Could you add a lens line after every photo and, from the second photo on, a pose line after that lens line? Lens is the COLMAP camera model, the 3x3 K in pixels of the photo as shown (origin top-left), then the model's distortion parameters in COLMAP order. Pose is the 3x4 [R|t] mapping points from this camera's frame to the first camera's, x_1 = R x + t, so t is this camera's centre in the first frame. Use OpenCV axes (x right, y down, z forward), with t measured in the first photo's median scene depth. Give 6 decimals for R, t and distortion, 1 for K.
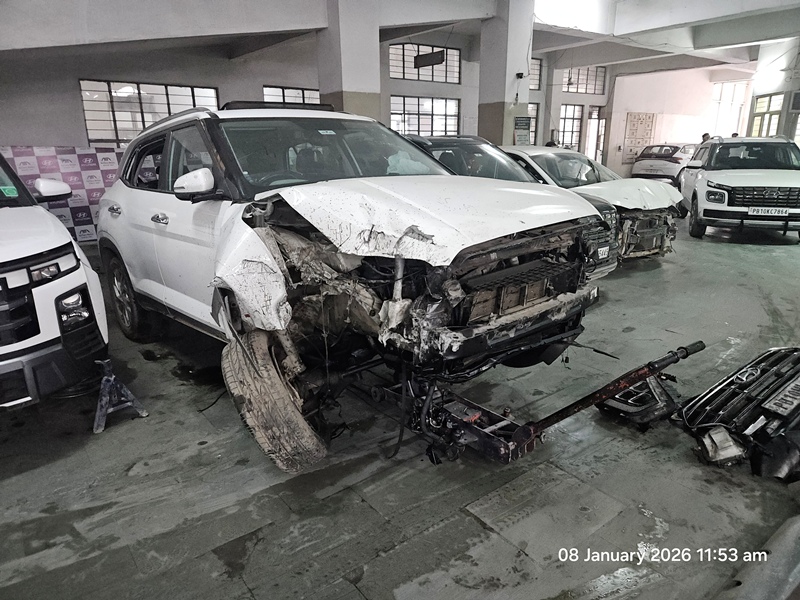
lens RADIAL K [[526.6, 0, 426.7], [0, 526.6, 299.2], [0, 0, 1]] dist [0.072143, -0.053038]
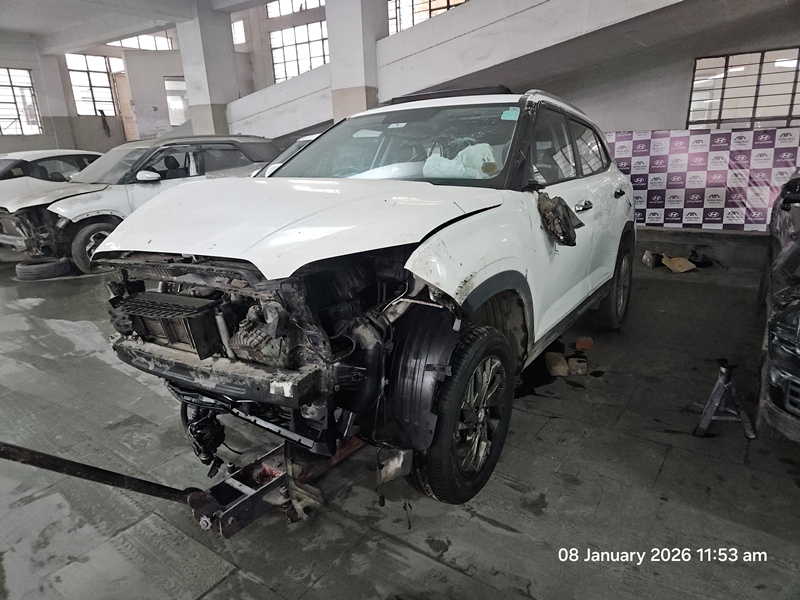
lens RADIAL K [[540.1, 0, 400.0], [0, 540.1, 300.0], [0, 0, 1]] dist [0.069816, -0.062047]
pose [[0.240075, 0.261669, -0.934823, 0.906396], [-0.225895, 0.951609, 0.208355, -0.268946], [0.944106, 0.161151, 0.287567, 0.936831]]
